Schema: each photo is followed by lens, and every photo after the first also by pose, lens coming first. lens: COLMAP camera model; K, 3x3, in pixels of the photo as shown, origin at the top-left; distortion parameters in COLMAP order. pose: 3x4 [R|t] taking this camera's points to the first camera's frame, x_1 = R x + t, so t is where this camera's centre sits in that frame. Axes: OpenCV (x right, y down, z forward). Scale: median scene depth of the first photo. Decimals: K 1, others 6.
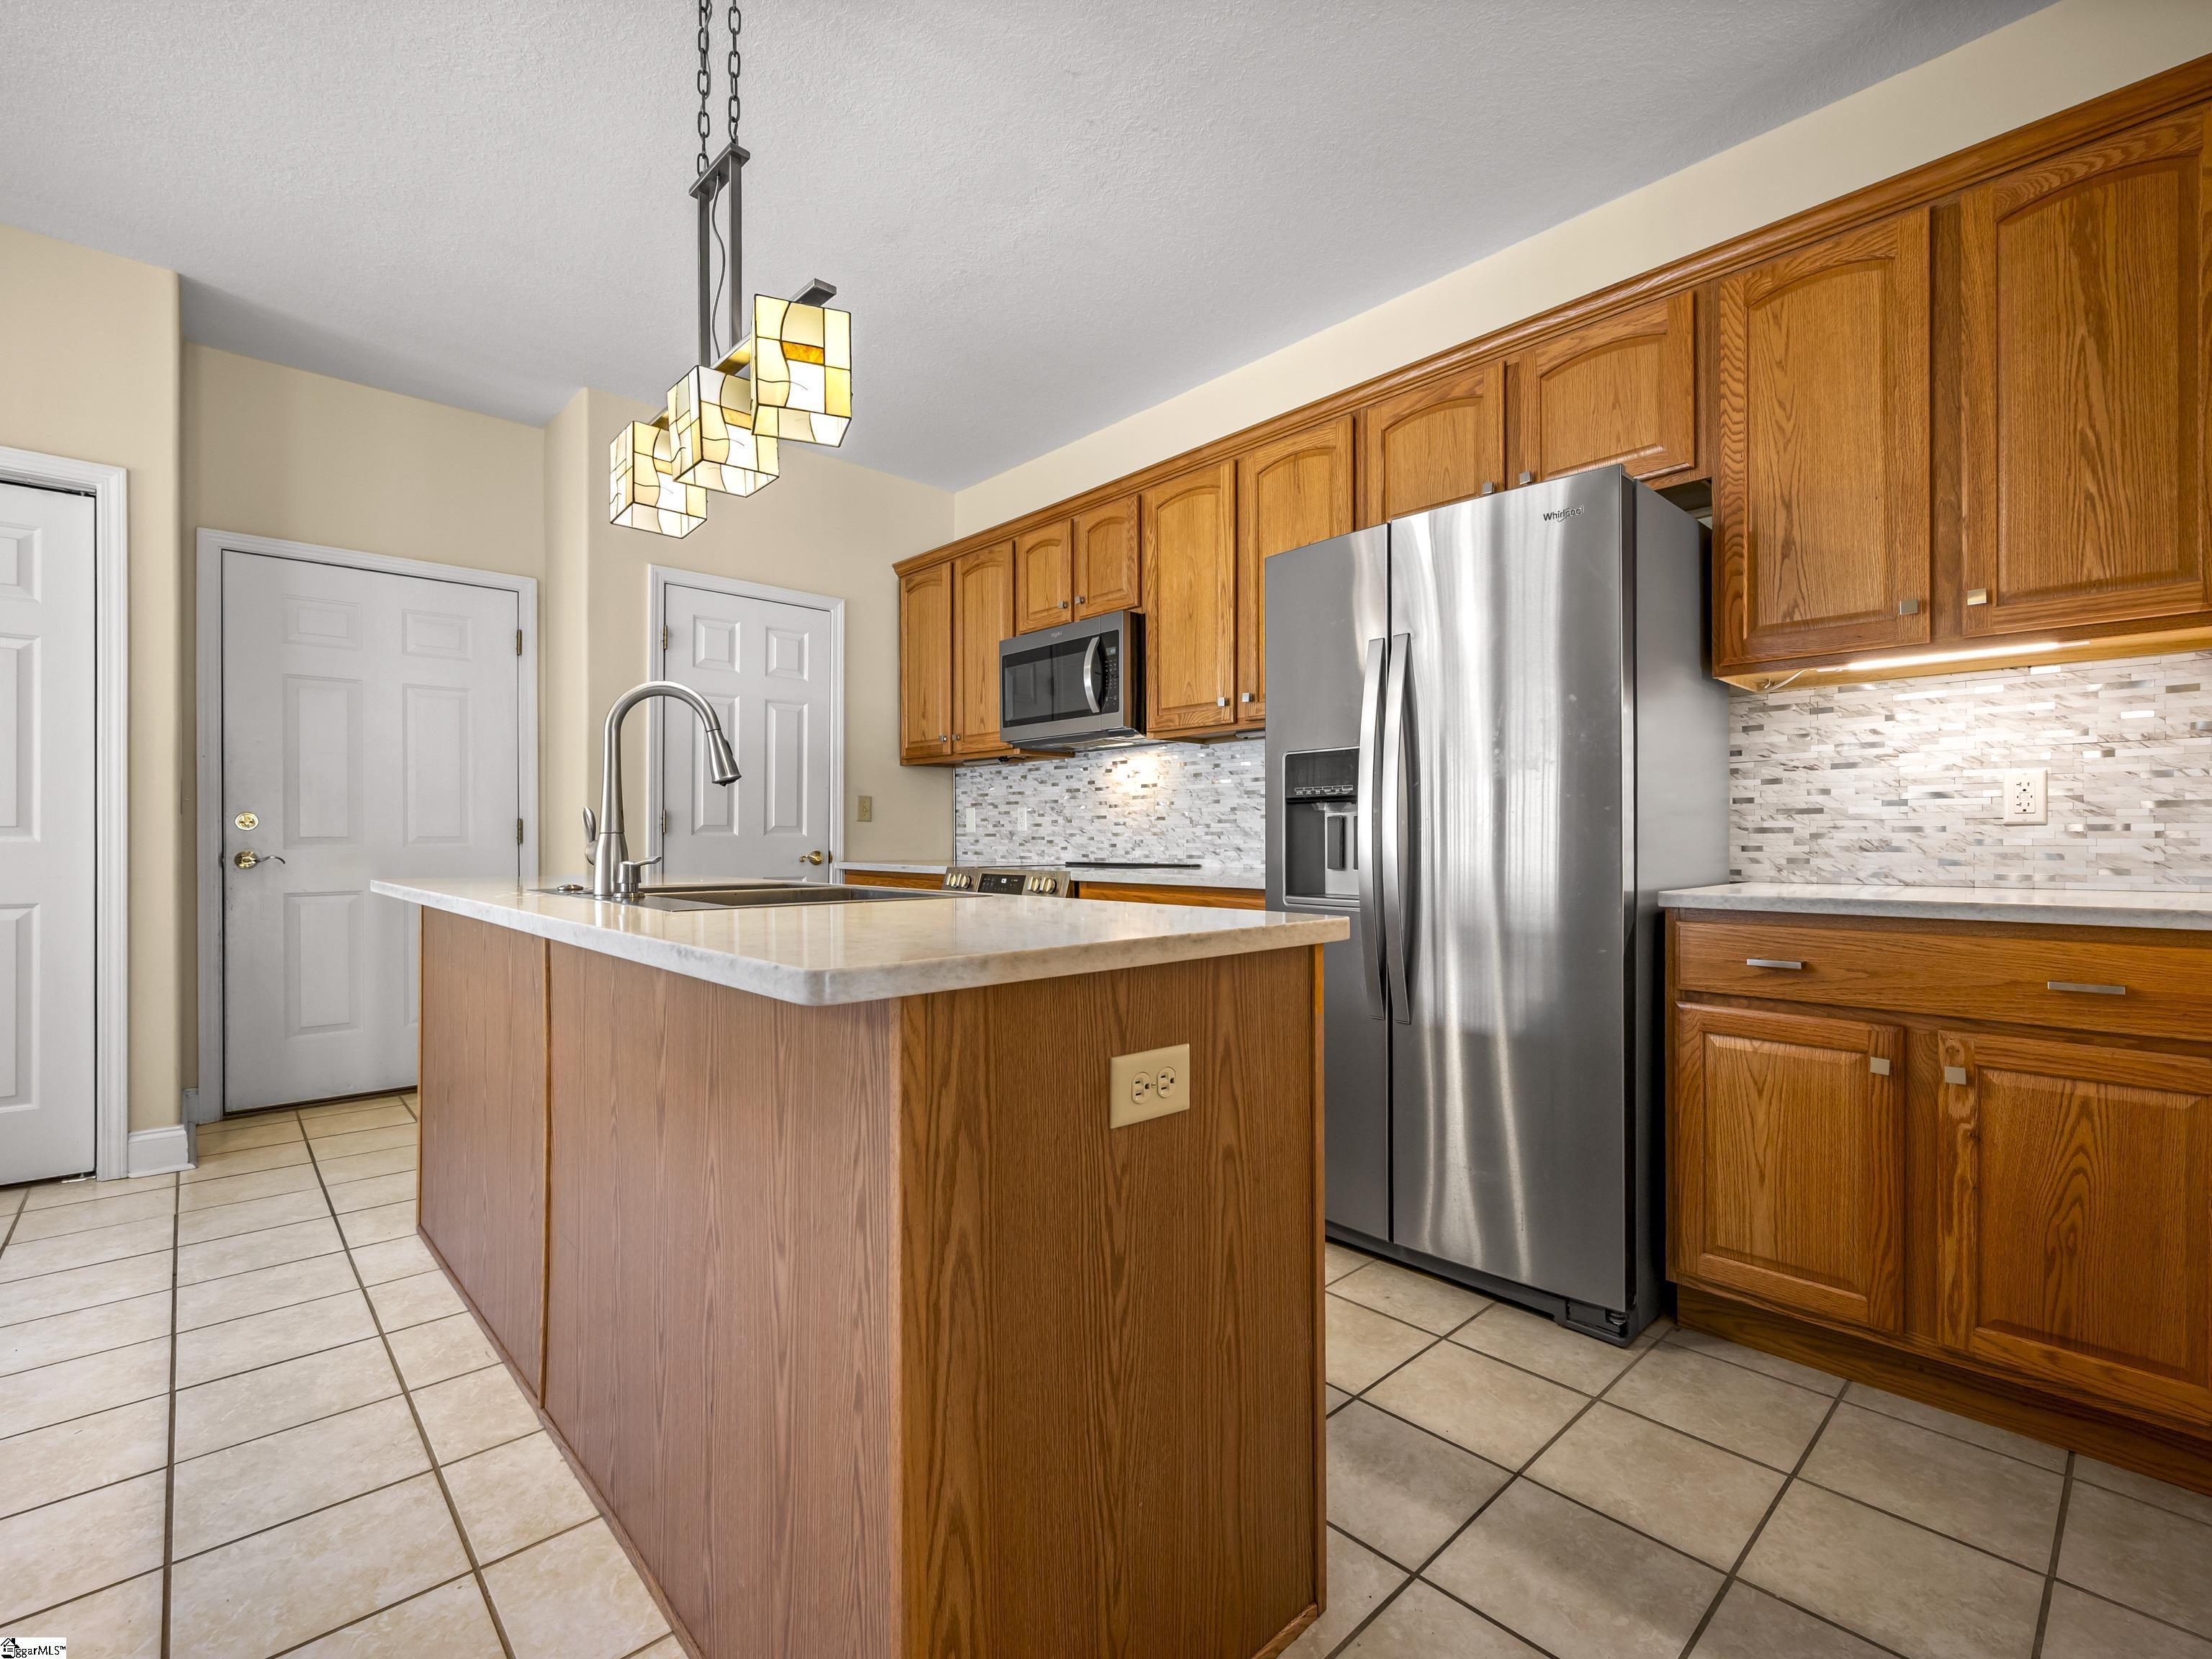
lens RADIAL K [[992.4, 0, 1159.4], [0, 992.4, 838.2], [0, 0, 1]] dist [-0.003550, 0.000915]
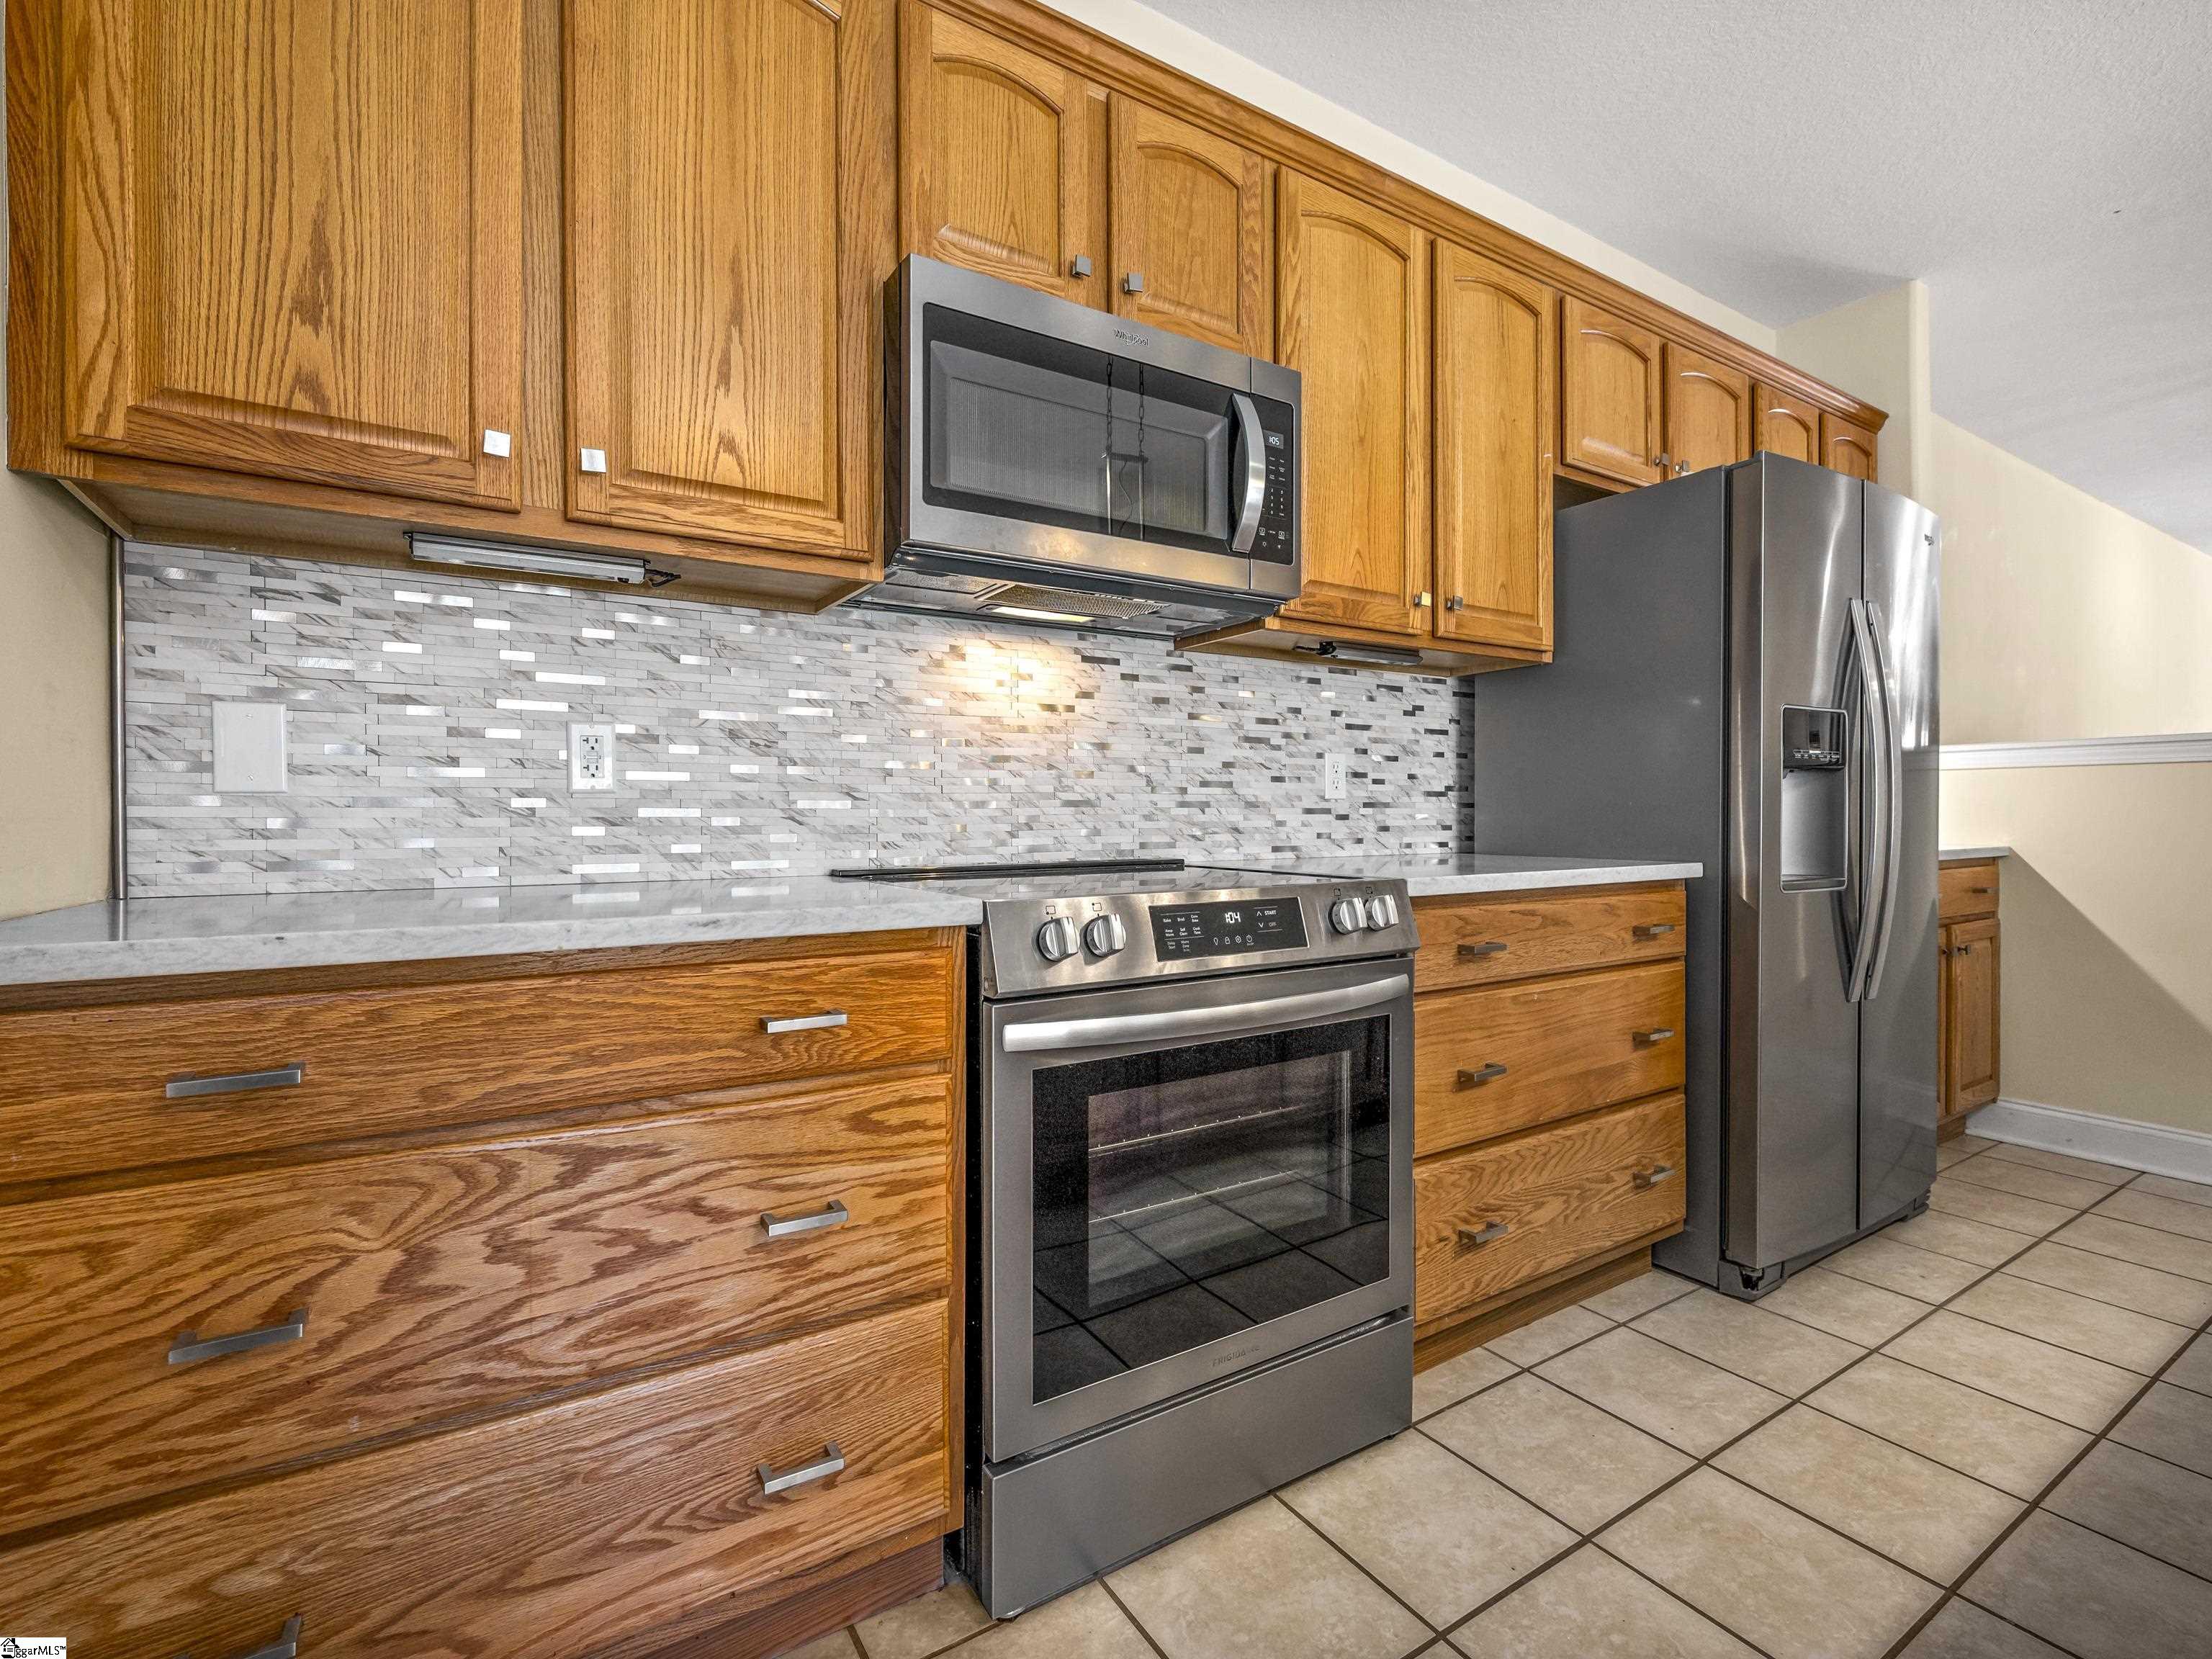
lens RADIAL K [[992.4, 0, 1074.2], [0, 992.4, 823.7], [0, 0, 1]] dist [-0.003550, 0.000915]
pose [[0.224139, -0.007619, 0.974527, -0.726300], [0.002814, 0.999970, 0.007171, 0.003270], [-0.974553, 0.001135, 0.224154, 1.272395]]
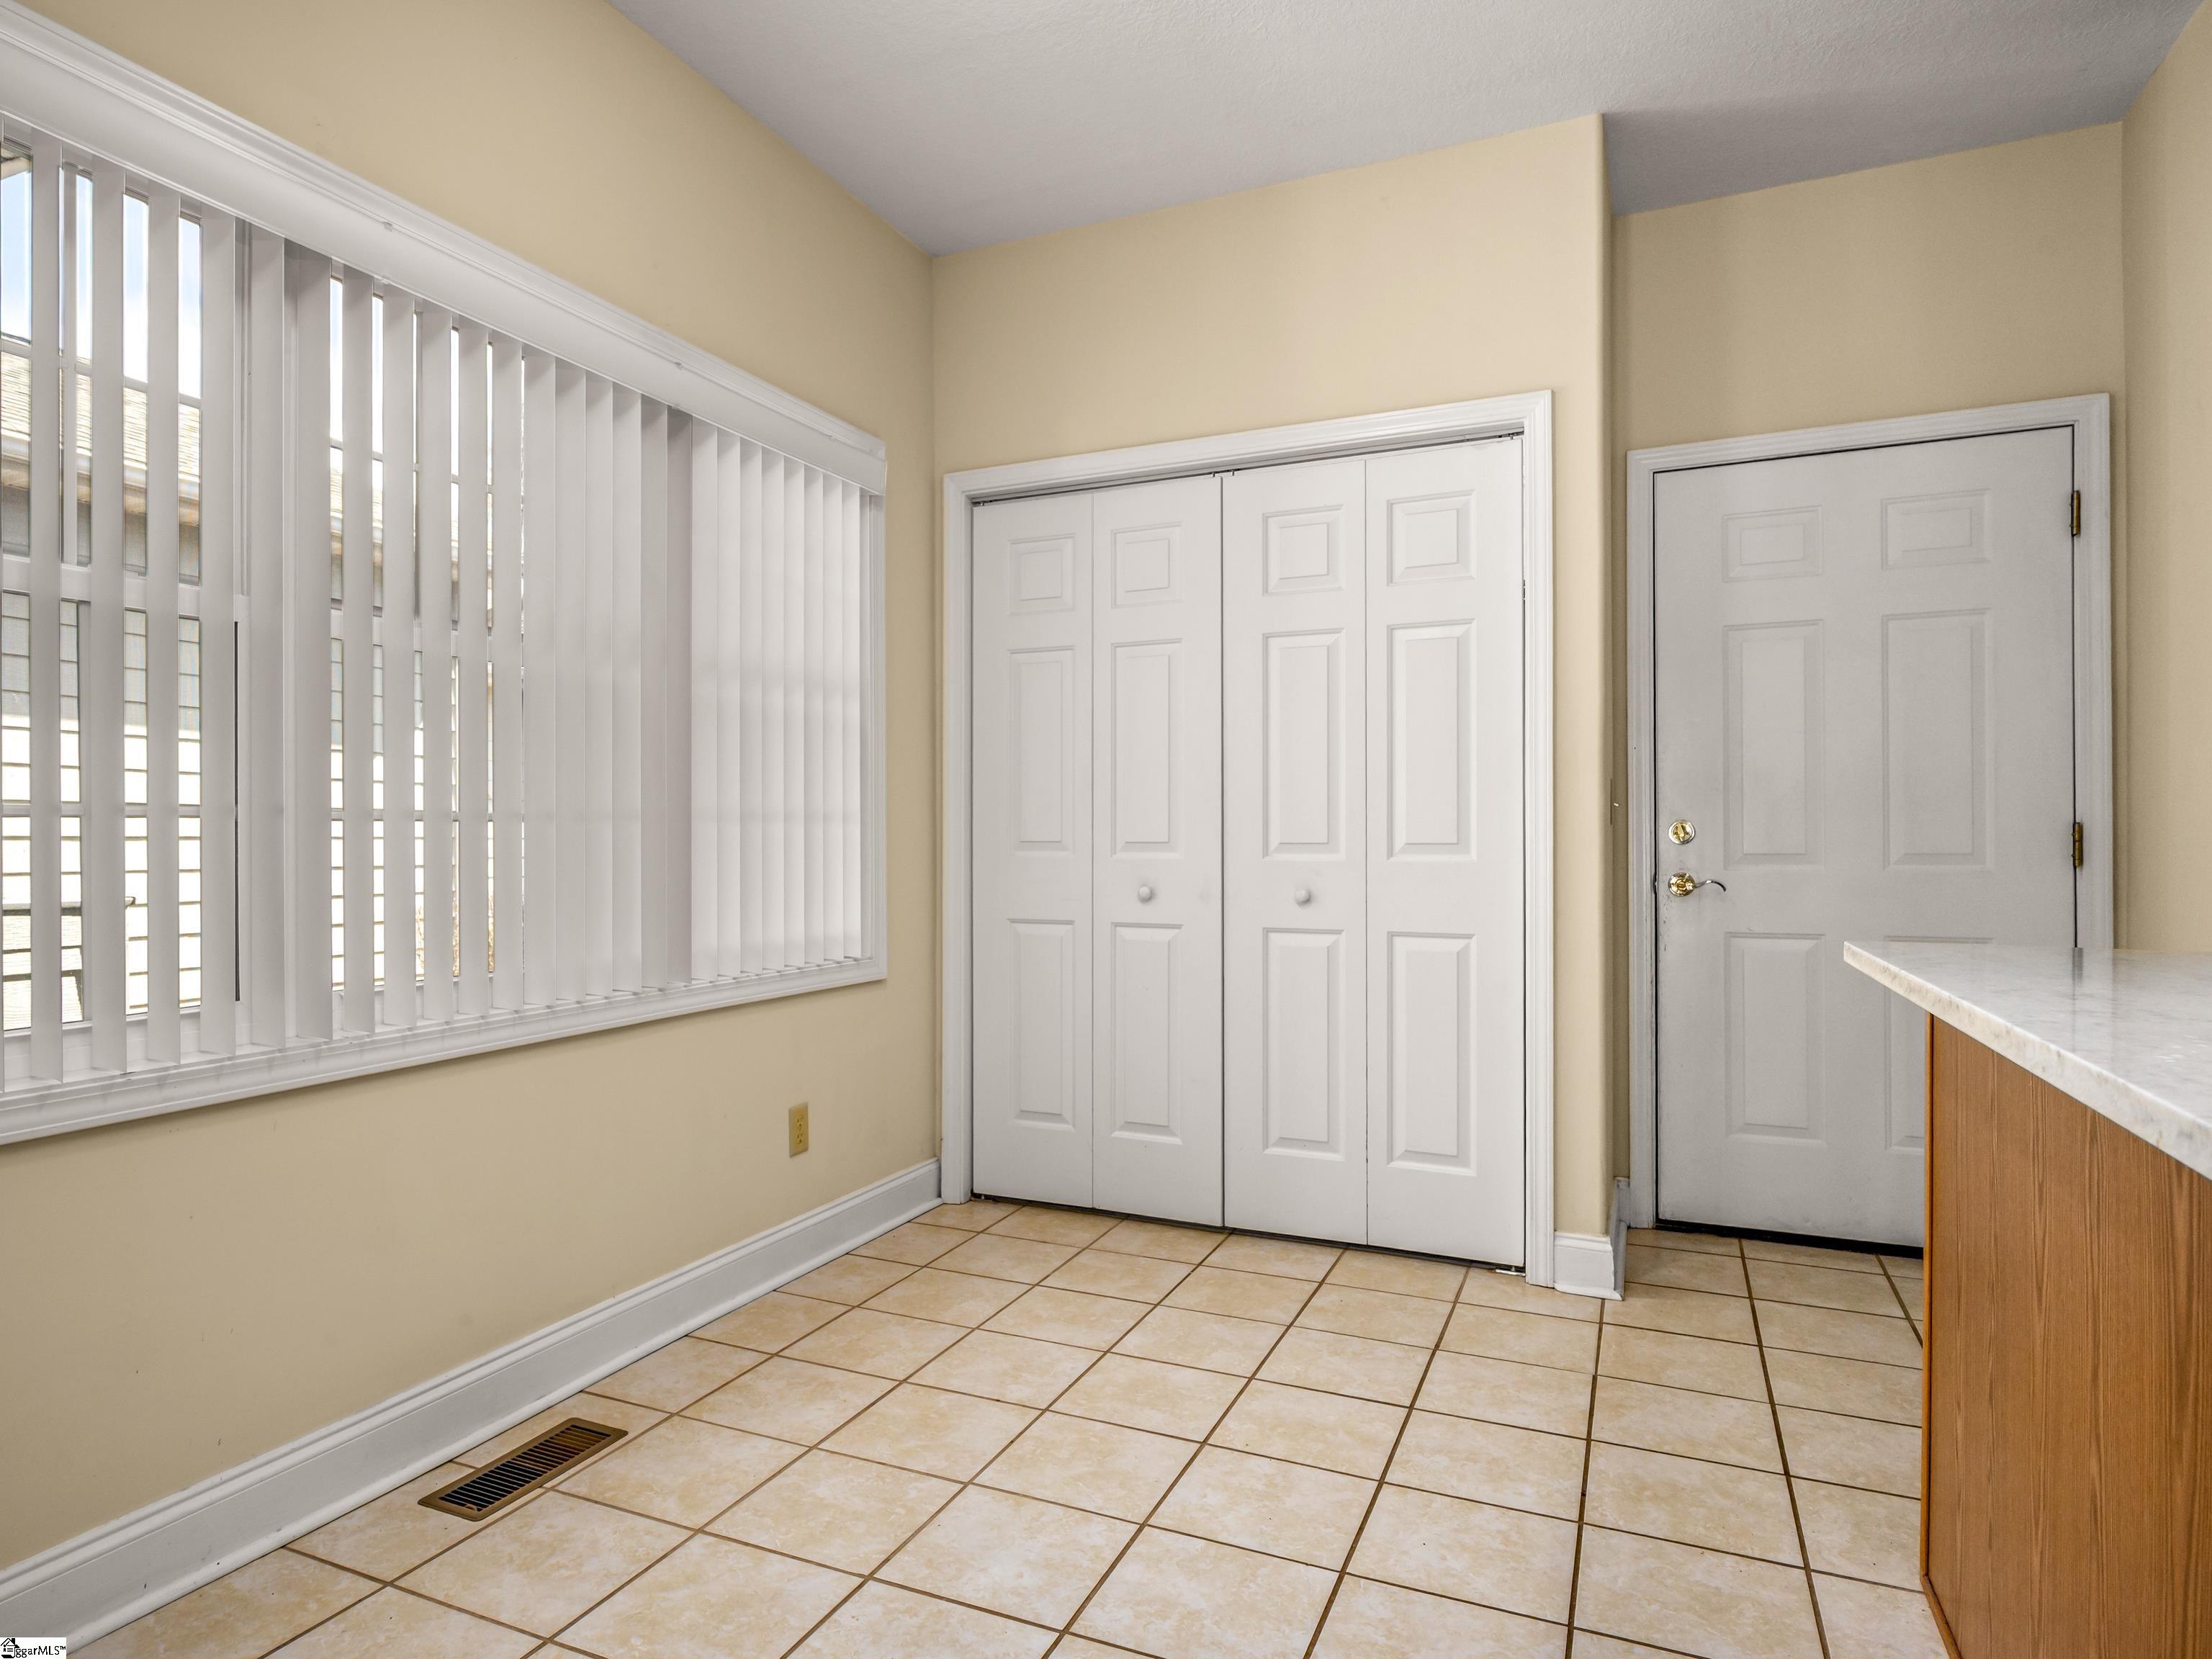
lens RADIAL K [[1307.7, 0, 1026.4], [0, 1307.7, 840.4], [0, 0, 1]] dist [0.000178, -0.001487]
pose [[0.343204, 0.000874, -0.939261, -0.225470], [0.001726, 0.999997, 0.001561, -0.017621], [0.939259, -0.002157, 0.343201, 0.268598]]
